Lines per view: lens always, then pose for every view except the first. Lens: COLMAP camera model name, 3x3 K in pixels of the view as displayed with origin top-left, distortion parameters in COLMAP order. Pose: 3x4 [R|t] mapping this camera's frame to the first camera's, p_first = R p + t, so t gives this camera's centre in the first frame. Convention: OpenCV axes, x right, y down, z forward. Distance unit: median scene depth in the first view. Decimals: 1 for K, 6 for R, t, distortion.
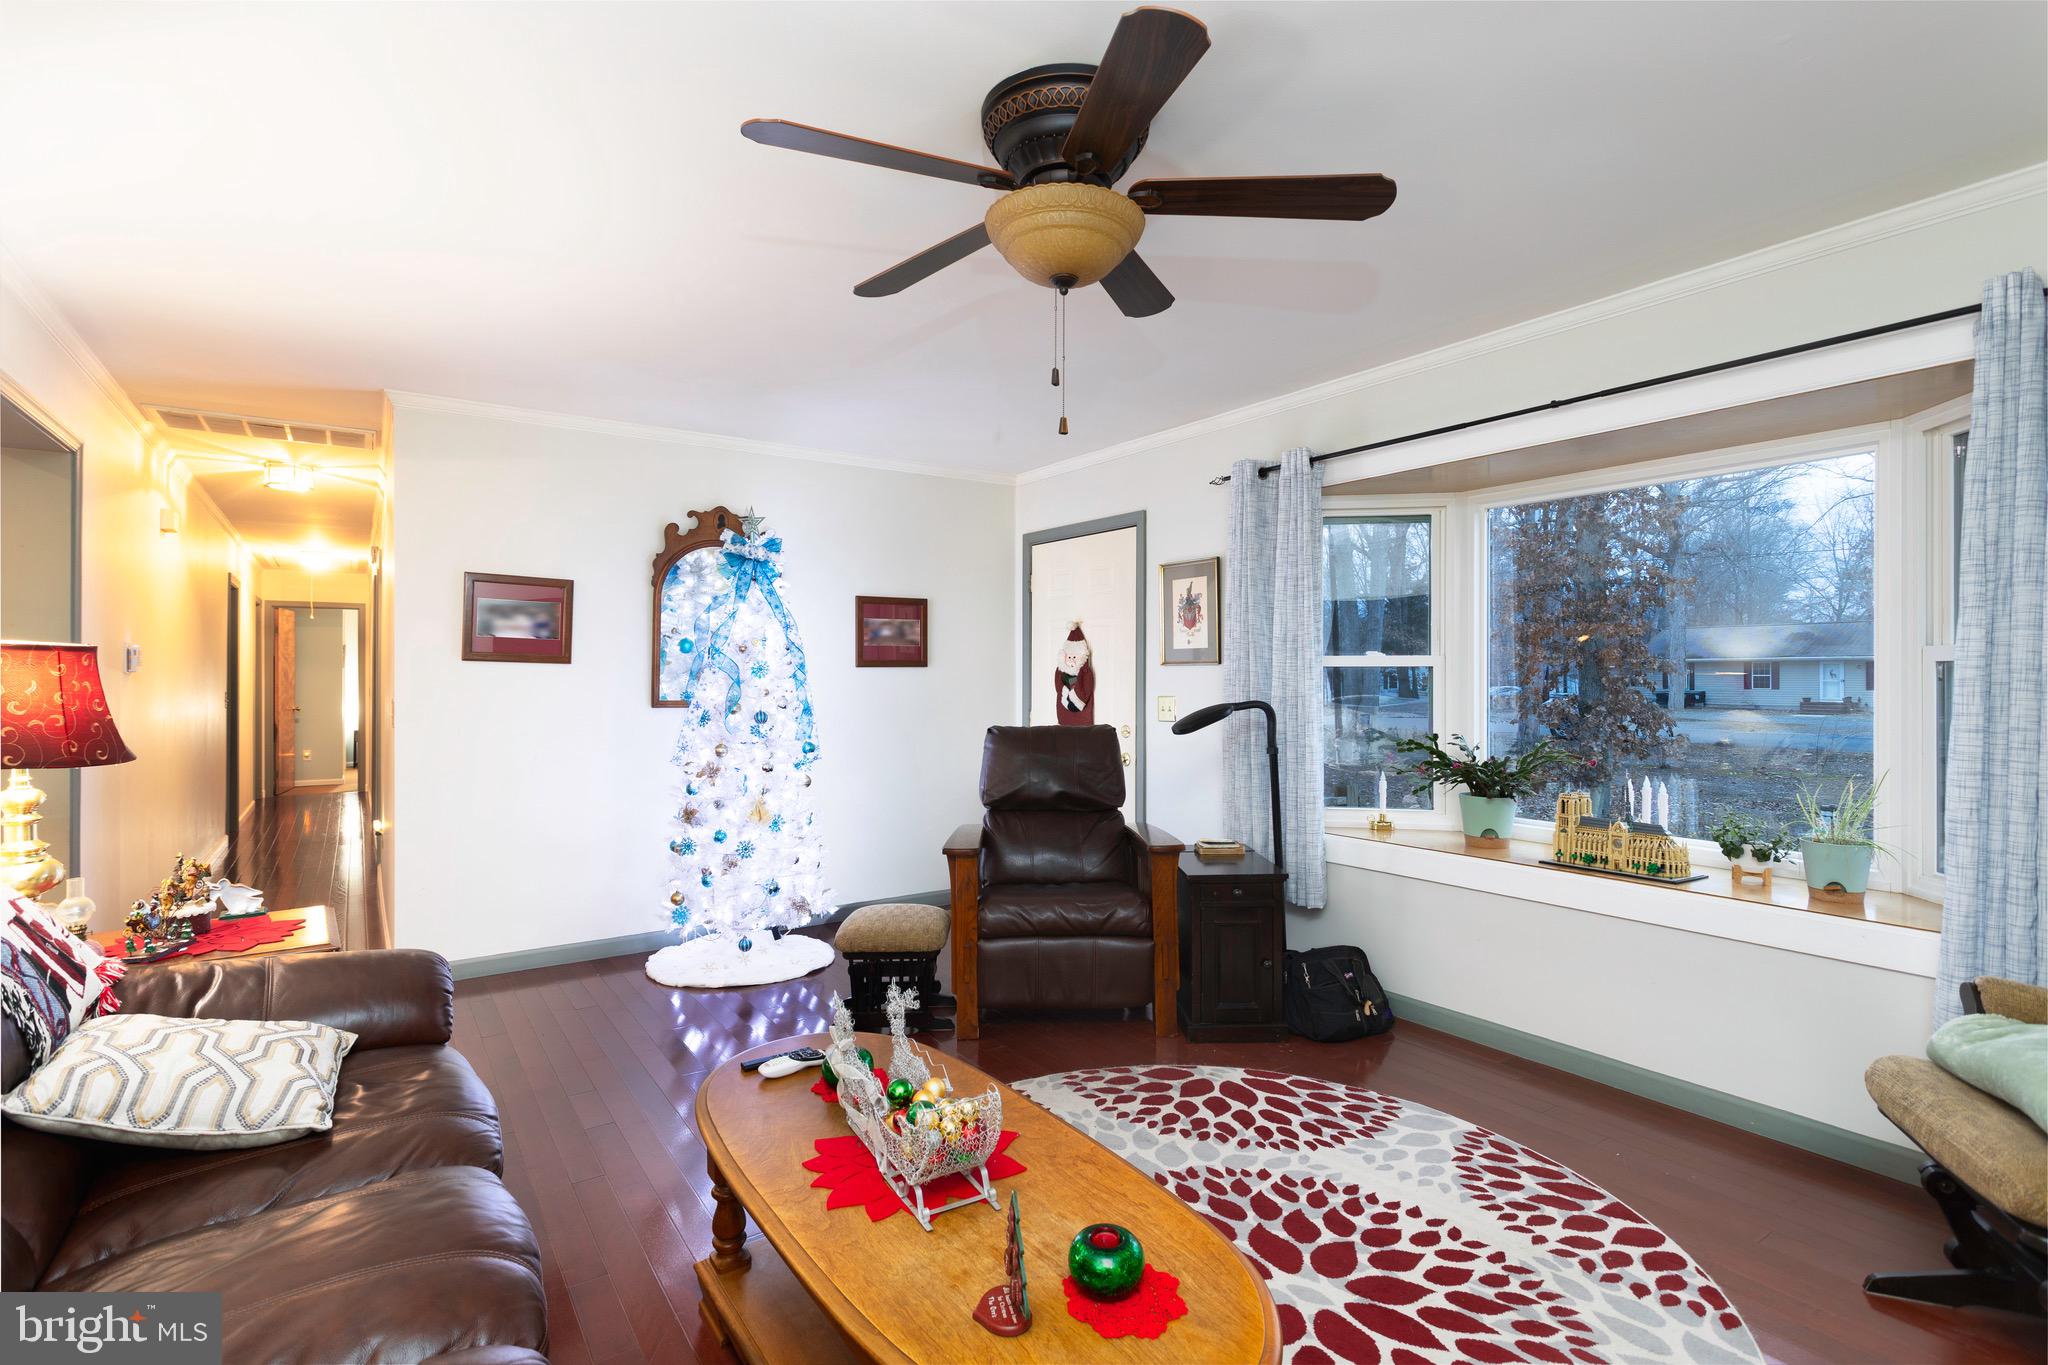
lens RADIAL K [[987.2, 0, 1022.3], [0, 987.2, 678.8], [0, 0, 1]] dist [-0.002661, 0.000147]
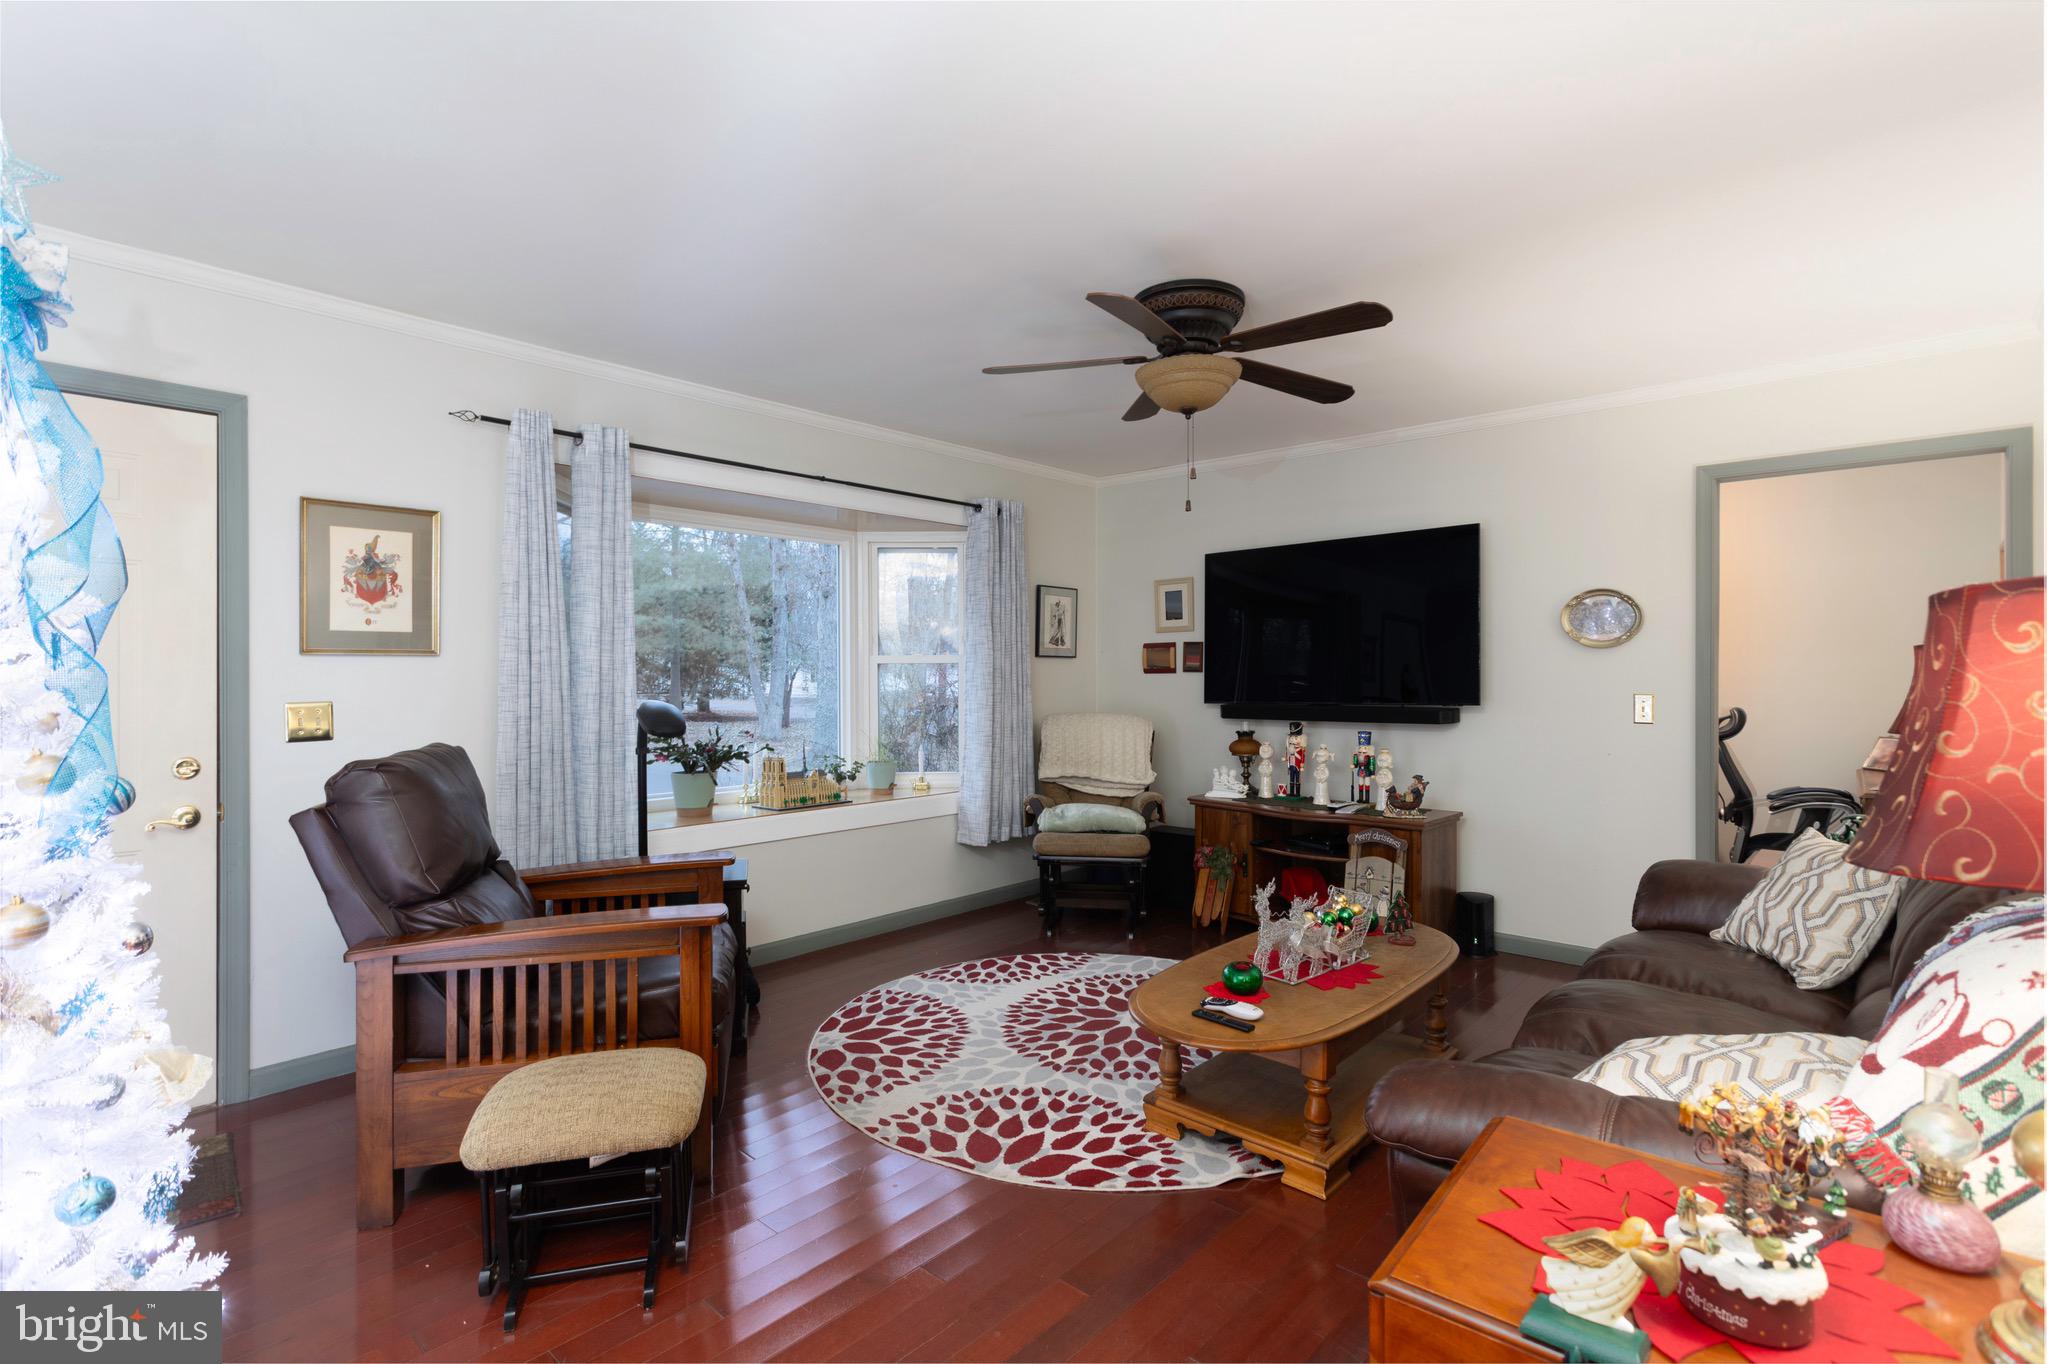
lens RADIAL K [[986.7, 0, 1021.3], [0, 986.7, 675.7], [0, 0, 1]] dist [-0.002661, 0.000147]
pose [[-0.248757, -0.001237, 0.968565, -1.013261], [0.004209, 0.999988, 0.002358, 0.001793], [-0.968557, 0.004664, -0.248749, 1.208923]]
